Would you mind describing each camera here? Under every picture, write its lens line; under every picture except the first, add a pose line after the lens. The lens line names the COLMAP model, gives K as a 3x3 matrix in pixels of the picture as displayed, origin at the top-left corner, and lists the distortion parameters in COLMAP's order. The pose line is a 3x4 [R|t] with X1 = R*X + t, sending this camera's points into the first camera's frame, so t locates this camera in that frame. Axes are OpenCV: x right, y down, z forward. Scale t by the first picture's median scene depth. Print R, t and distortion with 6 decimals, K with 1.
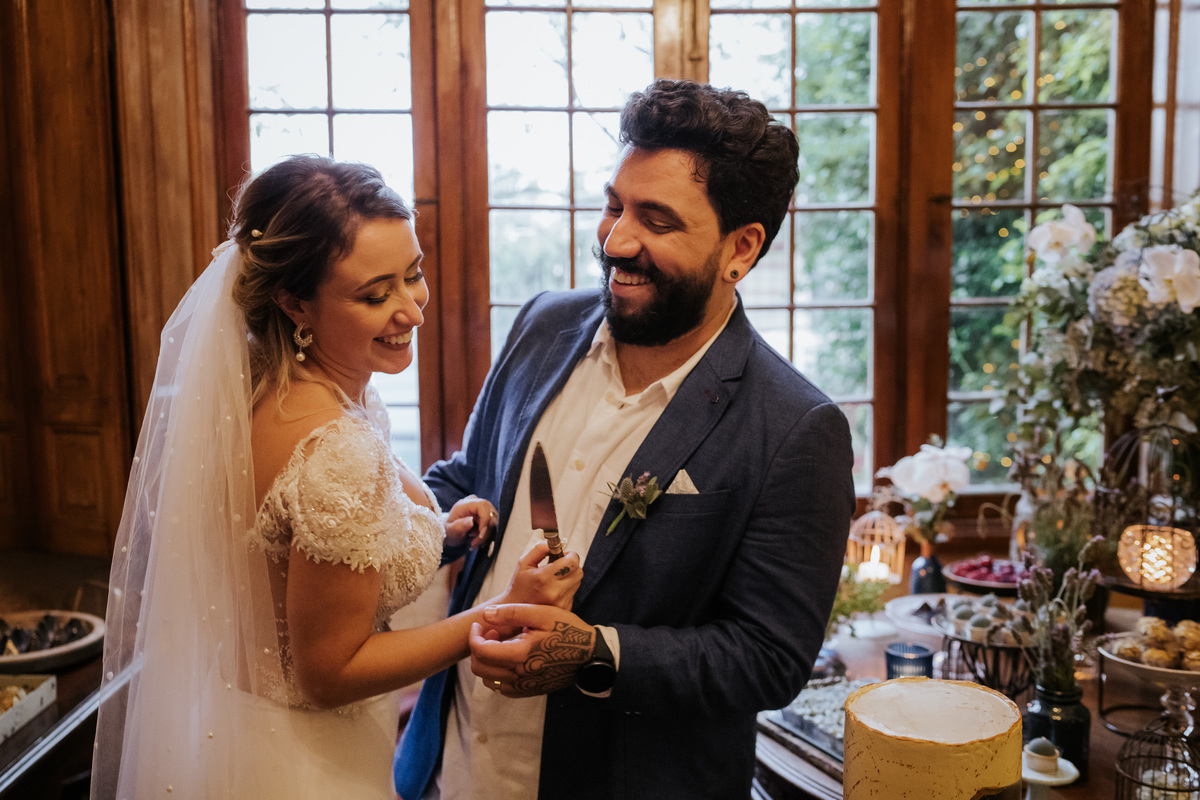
lens RADIAL K [[1162.3, 0, 600.0], [0, 1162.3, 400.0], [0, 0, 1]] dist [-0.008719, 0.001896]
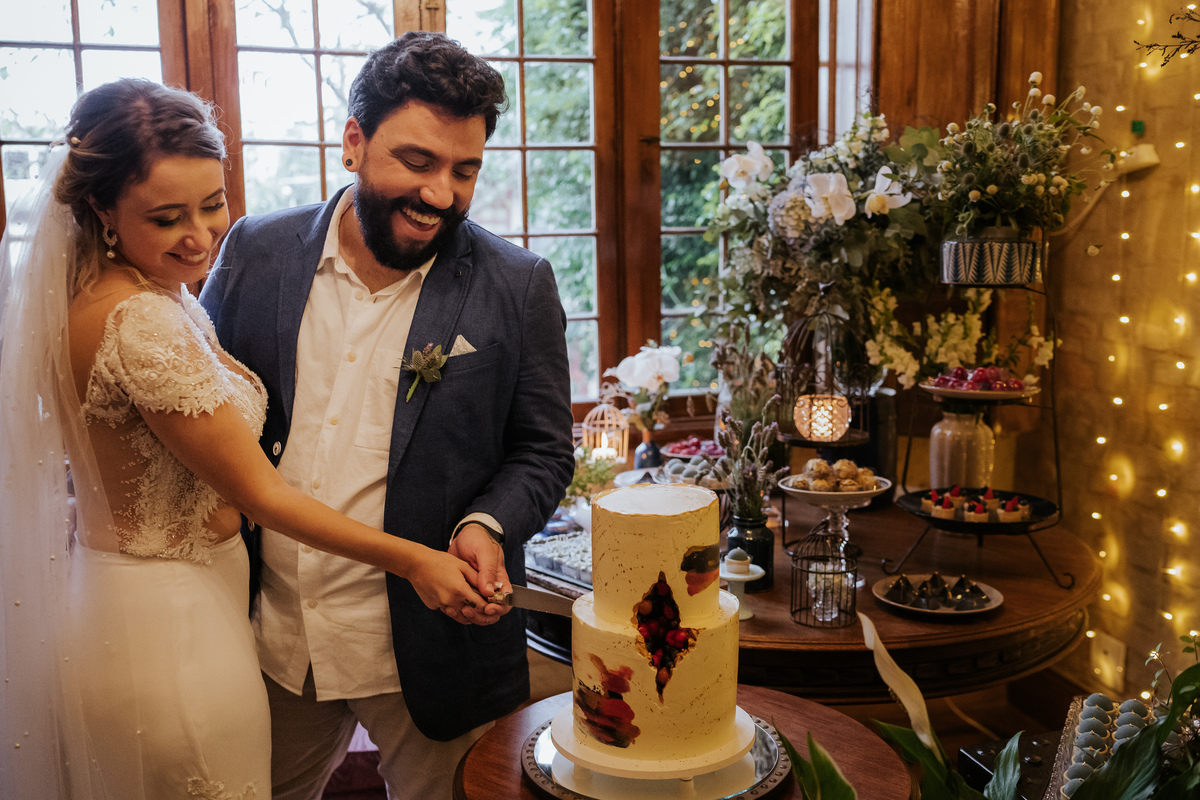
lens RADIAL K [[1162.3, 0, 600.0], [0, 1162.3, 400.0], [0, 0, 1]] dist [-0.008719, 0.001896]
pose [[0.971388, -0.036532, 0.234671, -0.041169], [0.028739, 0.998919, 0.036547, 0.048055], [-0.235753, -0.028758, 0.971388, -0.136107]]
